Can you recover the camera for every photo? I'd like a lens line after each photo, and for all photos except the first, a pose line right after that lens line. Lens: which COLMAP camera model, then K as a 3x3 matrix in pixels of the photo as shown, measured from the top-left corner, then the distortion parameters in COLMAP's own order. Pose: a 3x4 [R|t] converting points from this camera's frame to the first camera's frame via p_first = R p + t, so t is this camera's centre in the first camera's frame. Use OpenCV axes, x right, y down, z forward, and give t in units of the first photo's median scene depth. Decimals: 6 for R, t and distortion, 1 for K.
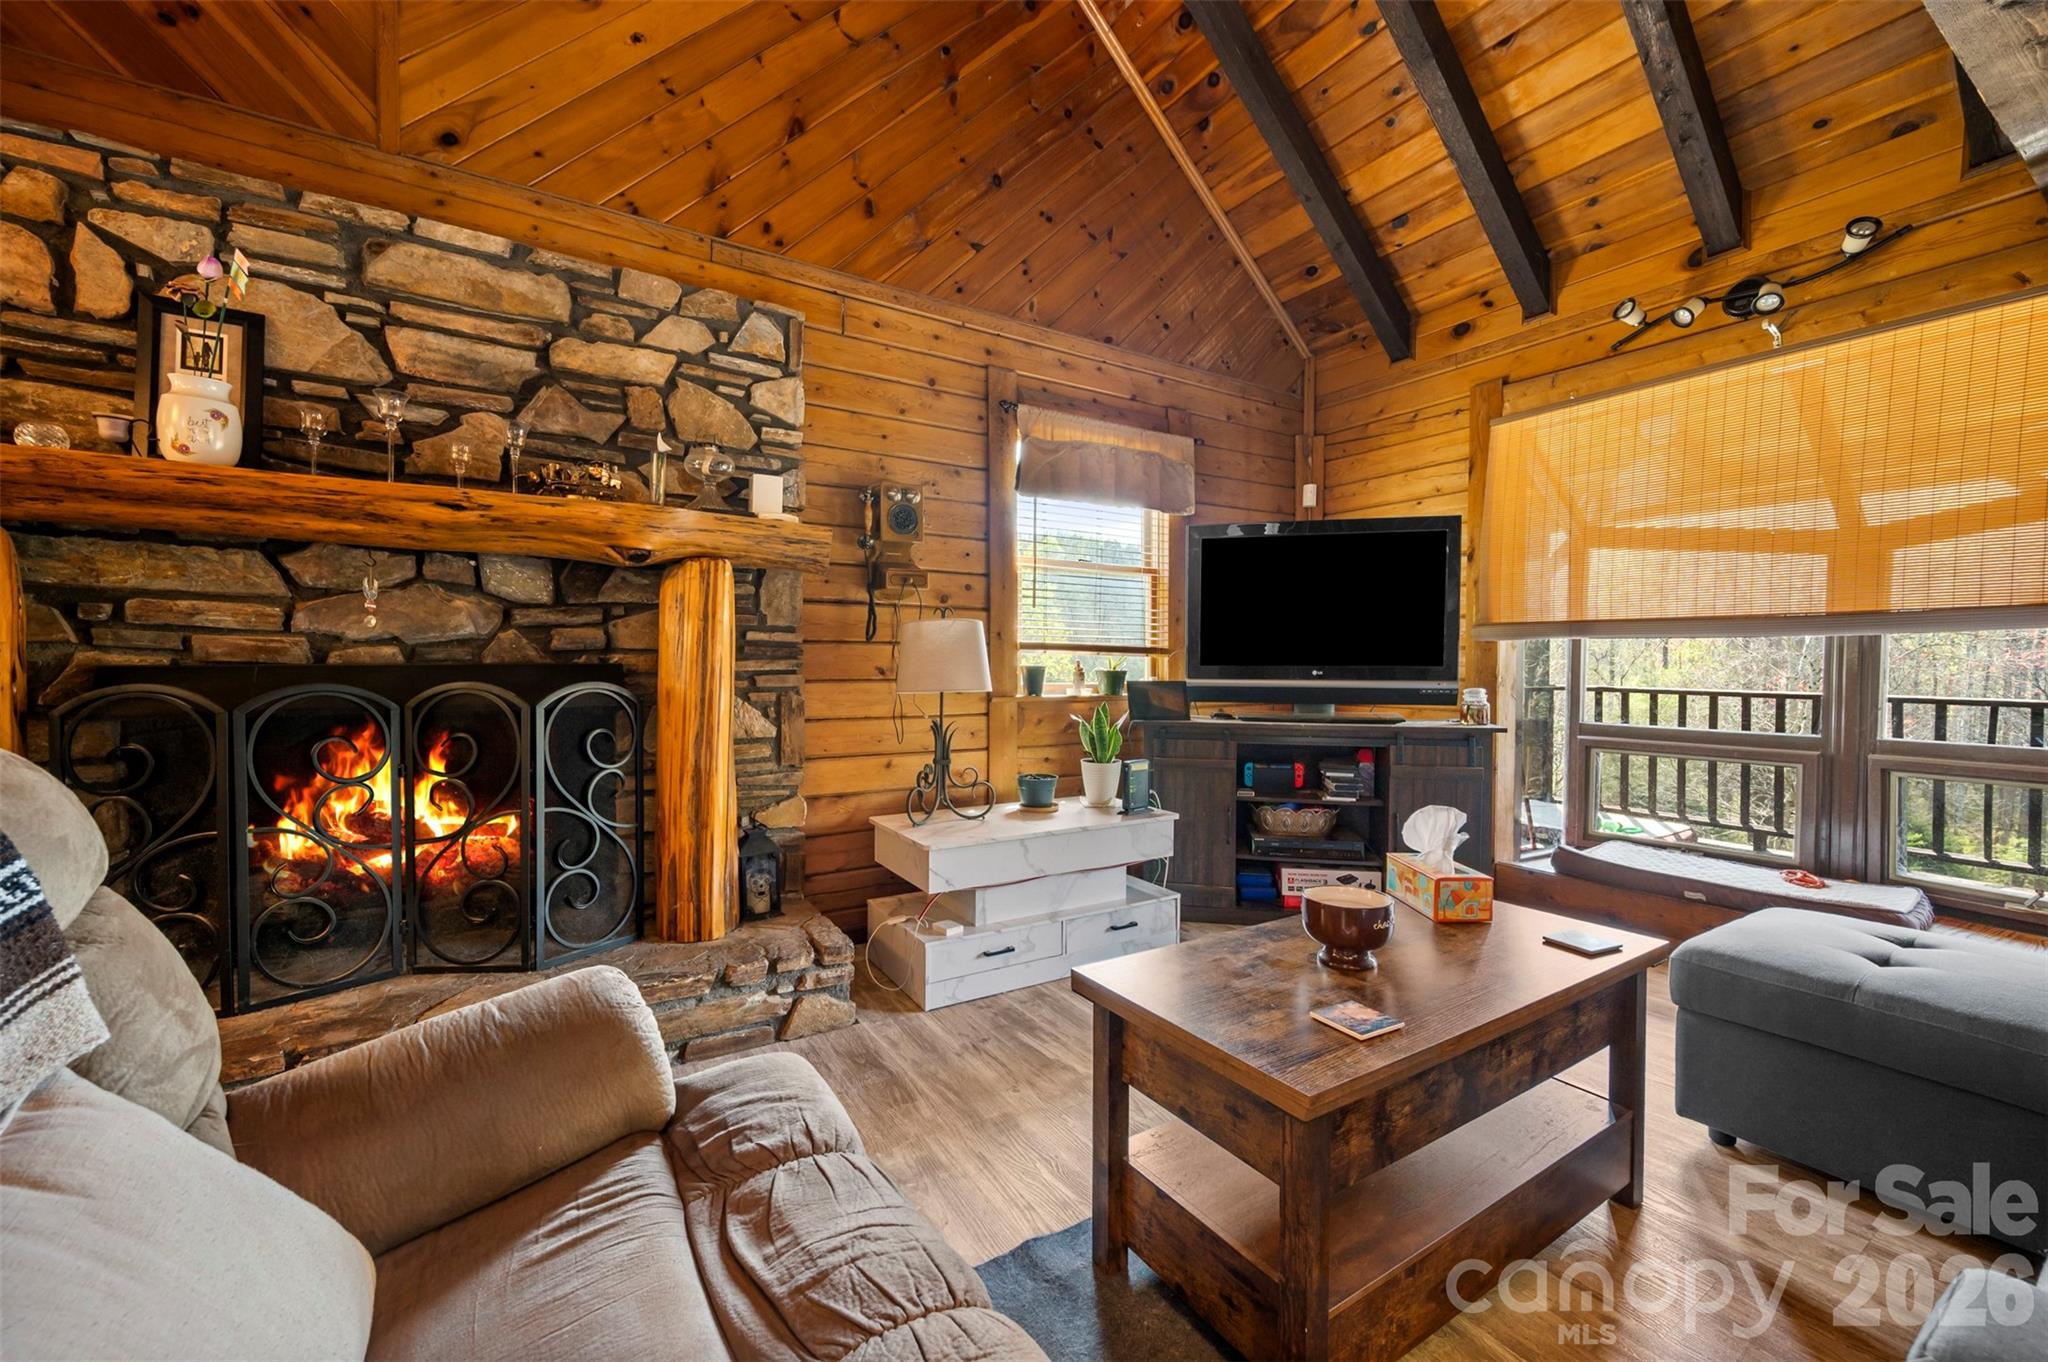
lens RADIAL K [[821.5, 0, 1034.5], [0, 821.5, 679.6], [0, 0, 1]] dist [0.000001, 0.000173]
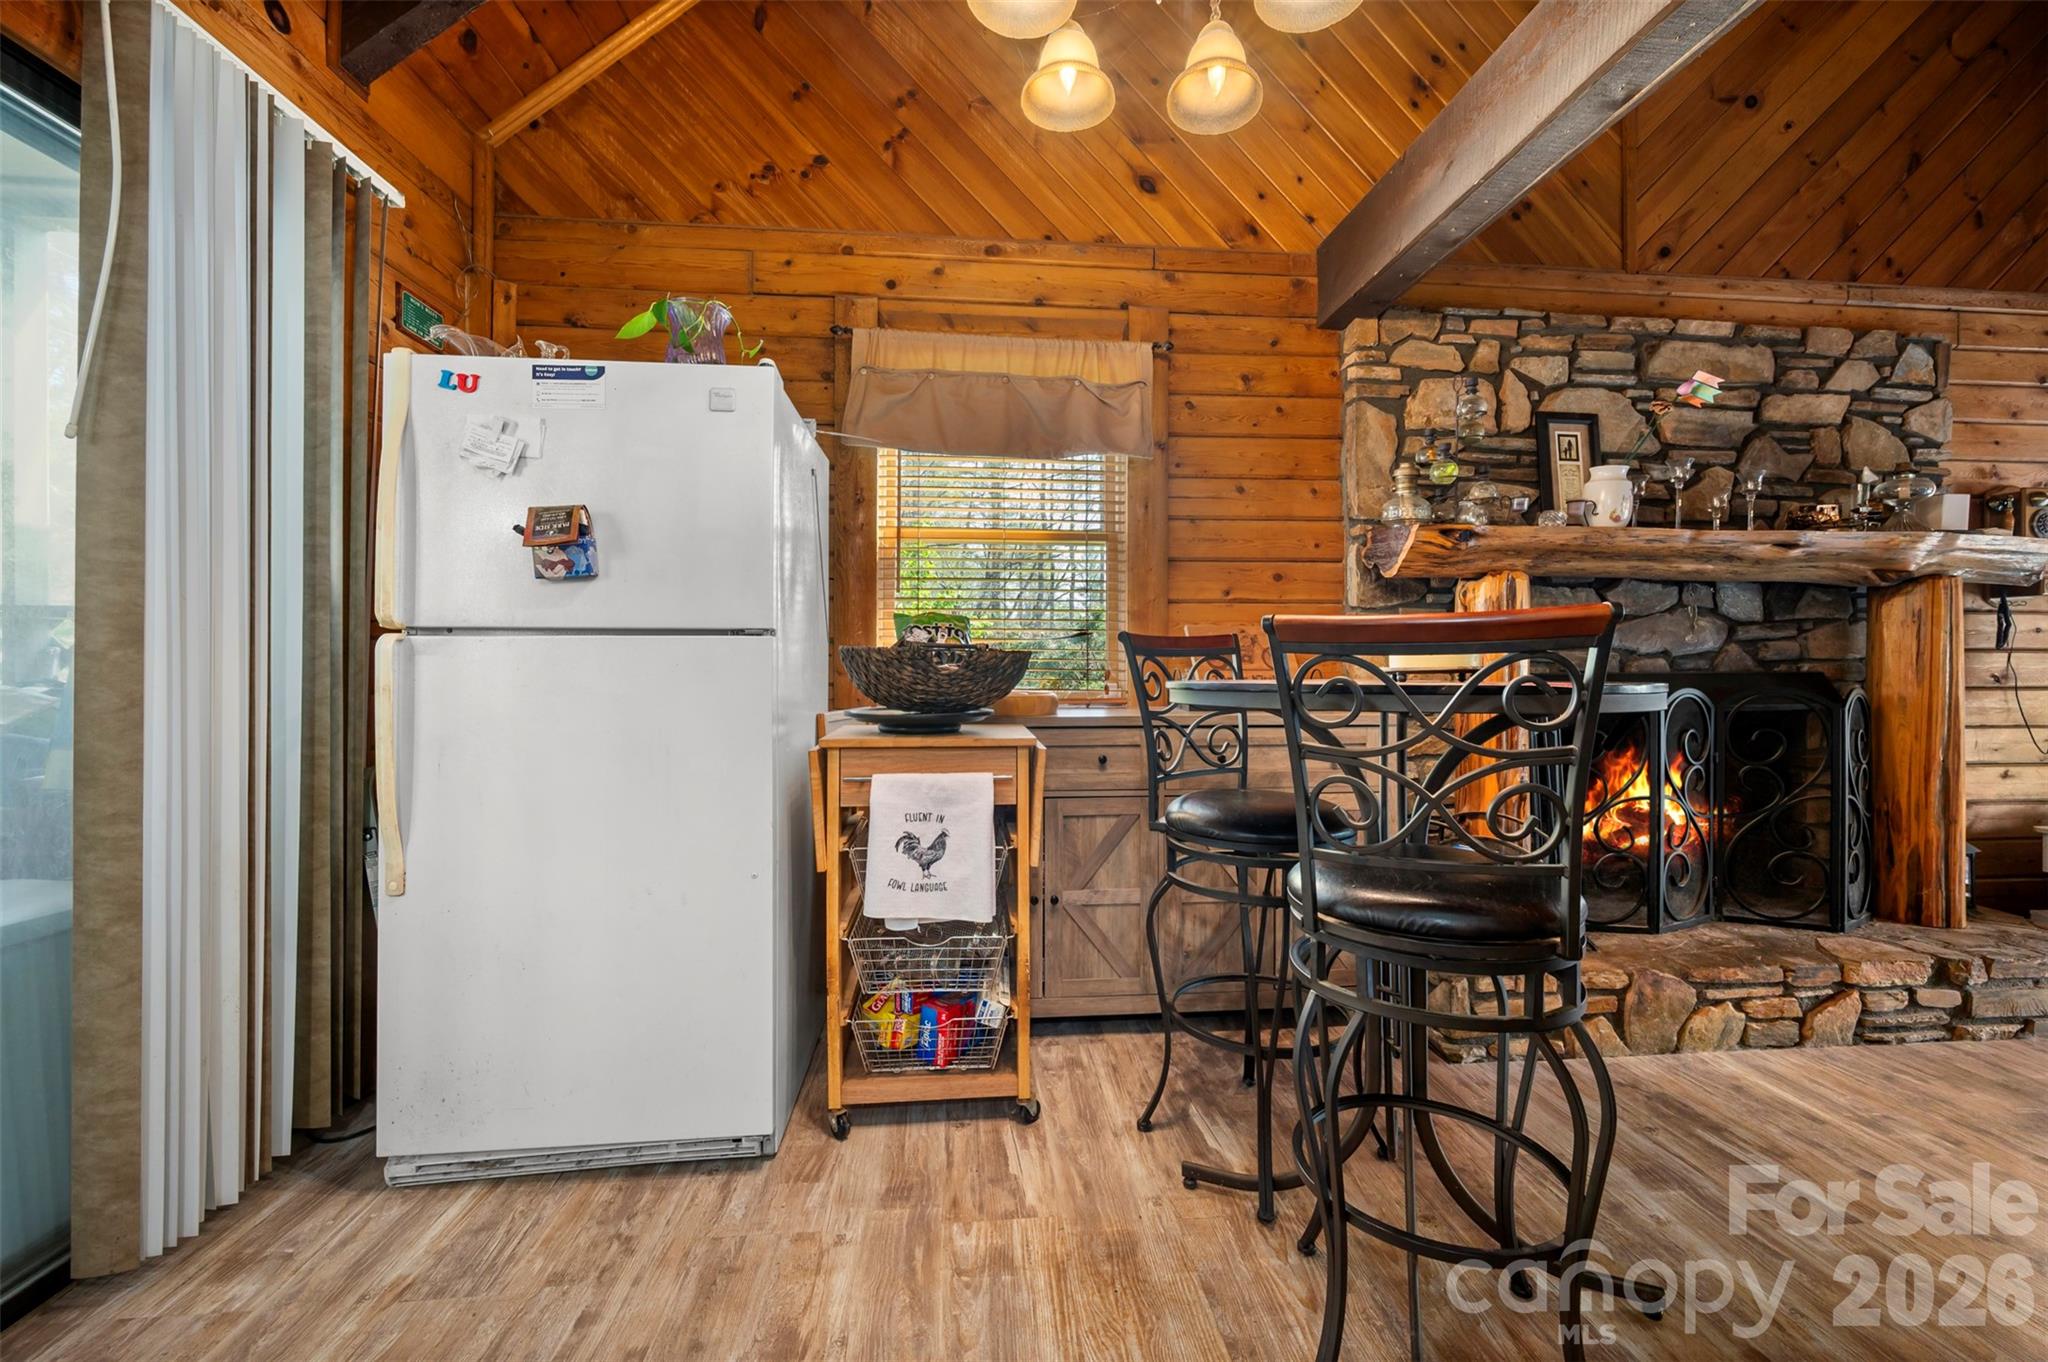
lens RADIAL K [[820.5, 0, 1026.1], [0, 820.5, 672.7], [0, 0, 1]] dist [0.001053, 0.000532]
pose [[0.889250, -0.004269, -0.457401, -0.952820], [-0.007170, 0.999704, -0.023269, 0.015890], [0.457365, 0.023972, 0.888956, -0.509723]]
